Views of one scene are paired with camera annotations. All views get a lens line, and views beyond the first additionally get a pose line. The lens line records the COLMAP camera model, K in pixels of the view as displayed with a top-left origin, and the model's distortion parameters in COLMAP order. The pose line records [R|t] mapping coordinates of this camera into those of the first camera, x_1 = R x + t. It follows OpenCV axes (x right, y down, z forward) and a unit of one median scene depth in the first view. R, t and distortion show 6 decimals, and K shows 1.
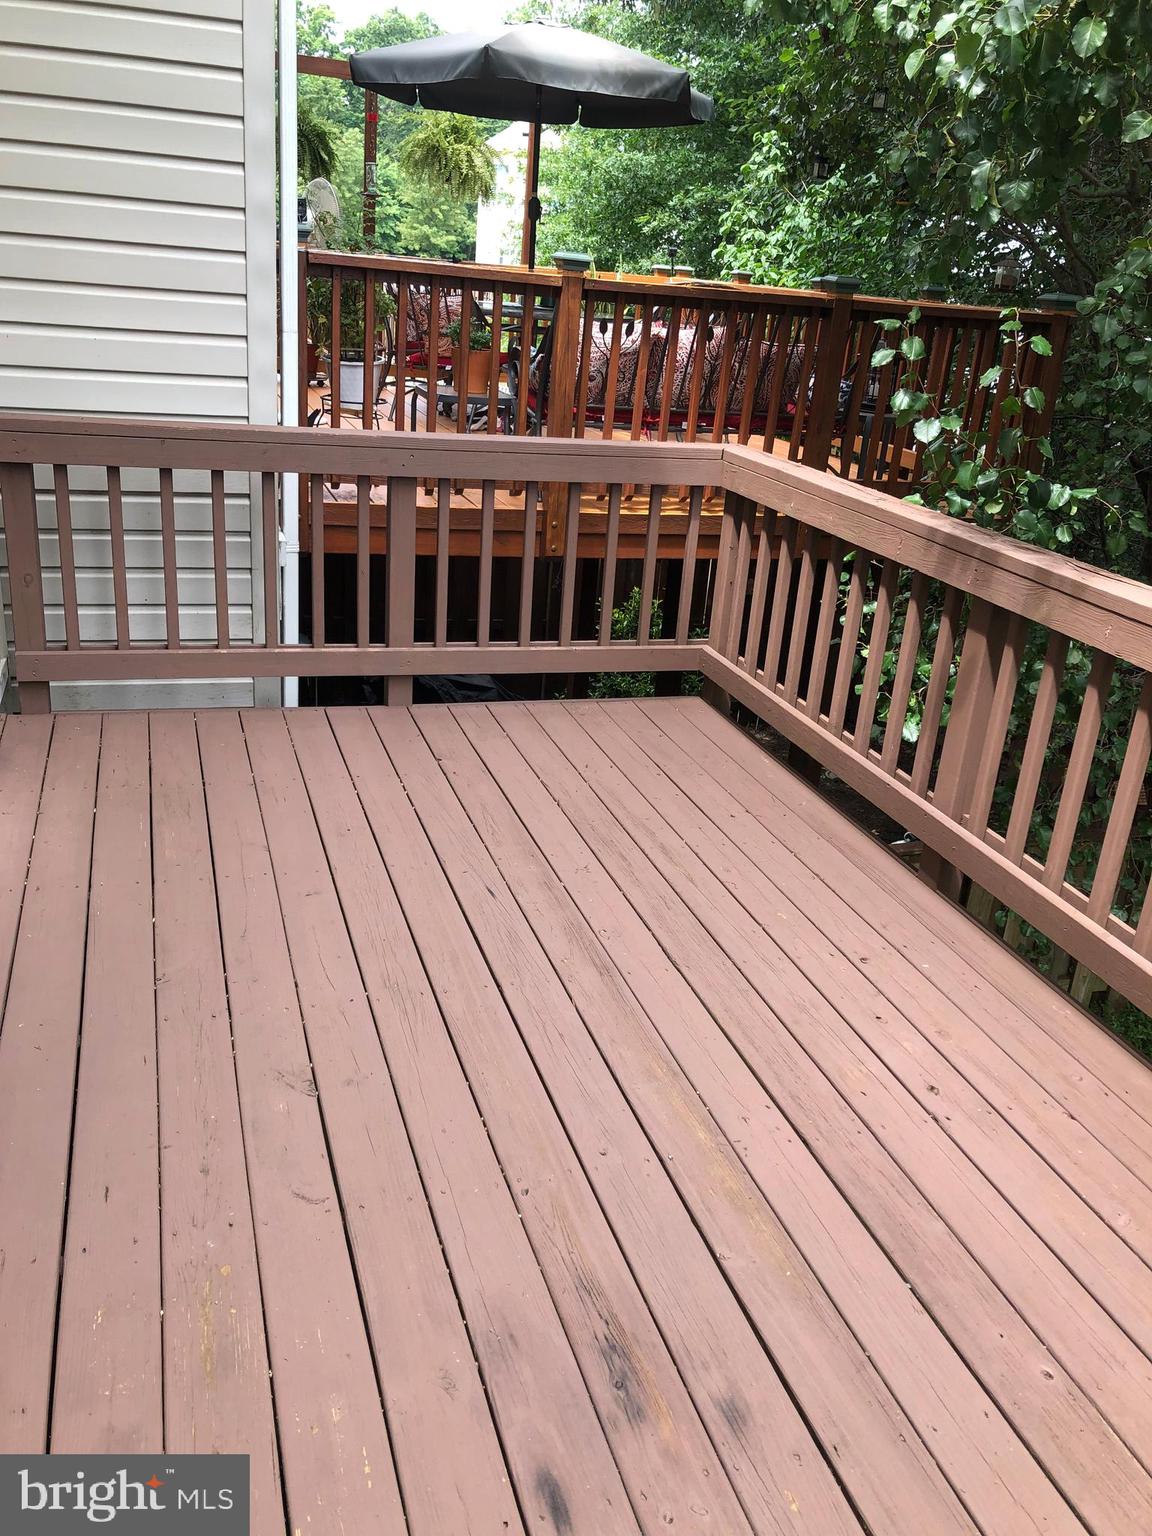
lens RADIAL K [[1244.8, 0, 580.5], [0, 1244.8, 766.9], [0, 0, 1]] dist [0.063727, -0.103077]
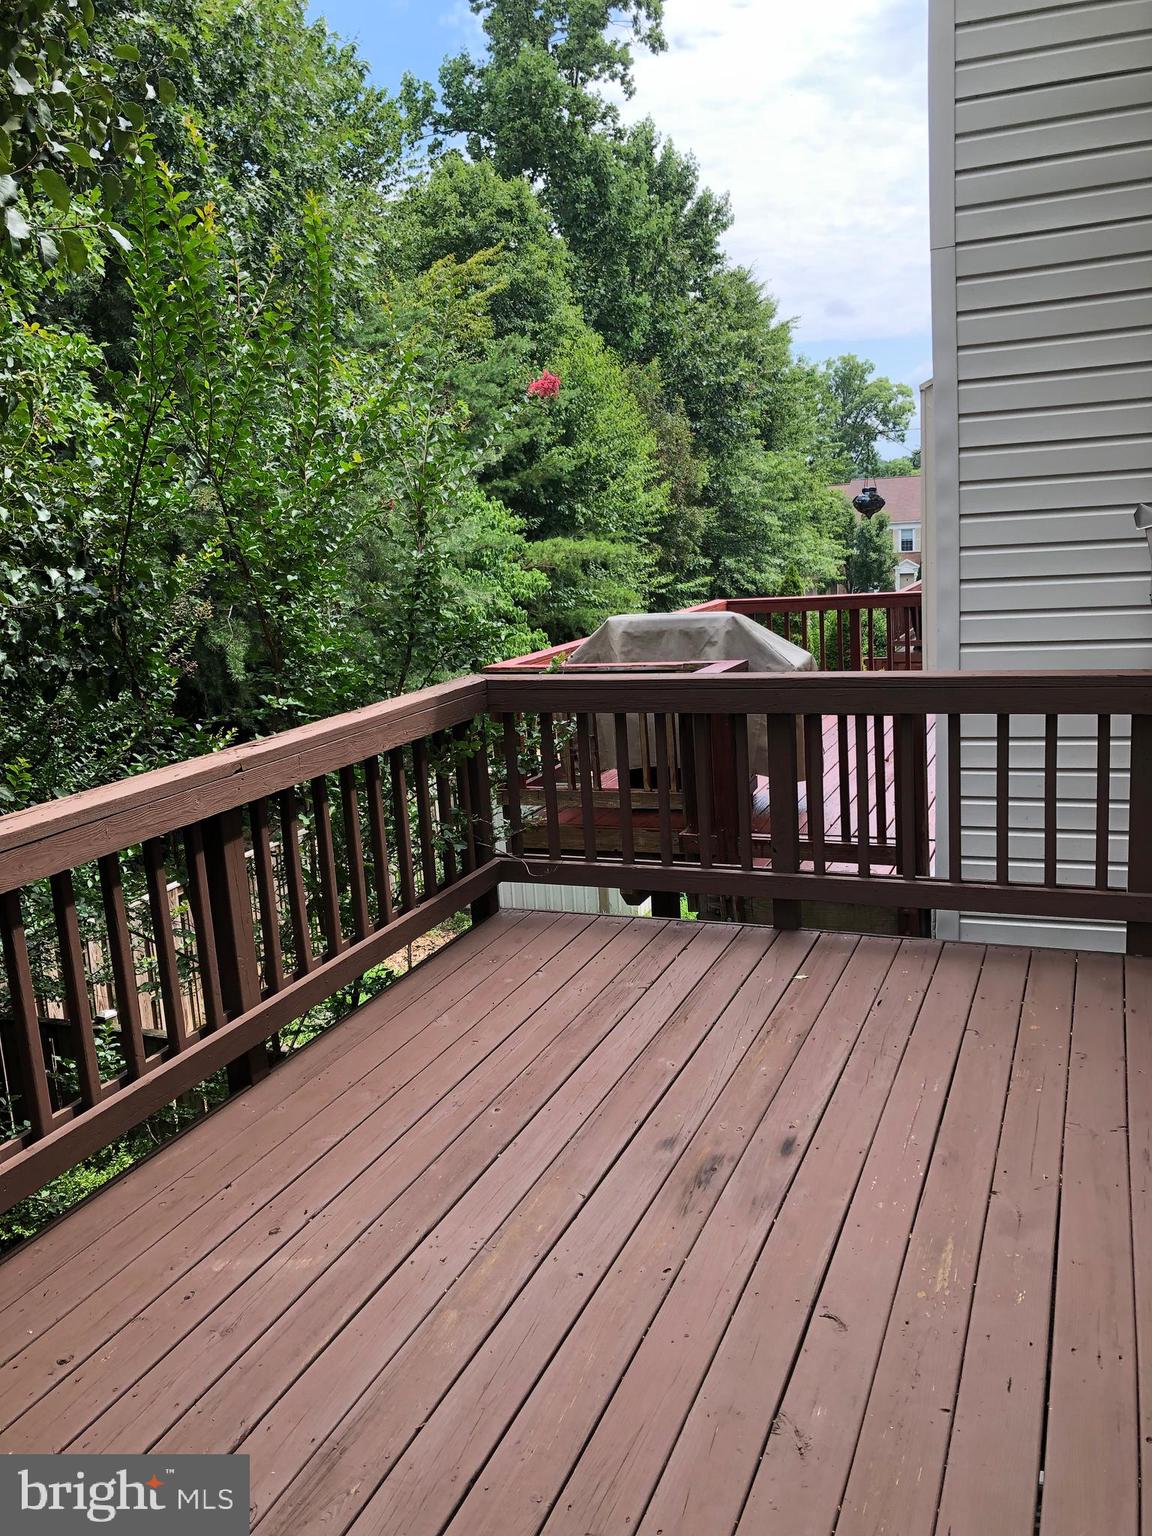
lens RADIAL K [[1244.8, 0, 580.5], [0, 1244.8, 766.9], [0, 0, 1]] dist [0.063727, -0.103077]
pose [[-0.762580, -0.156699, 0.627628, -0.768775], [0.237998, 0.834209, 0.497447, -0.790836], [-0.601522, 0.528717, -0.598857, 1.771931]]
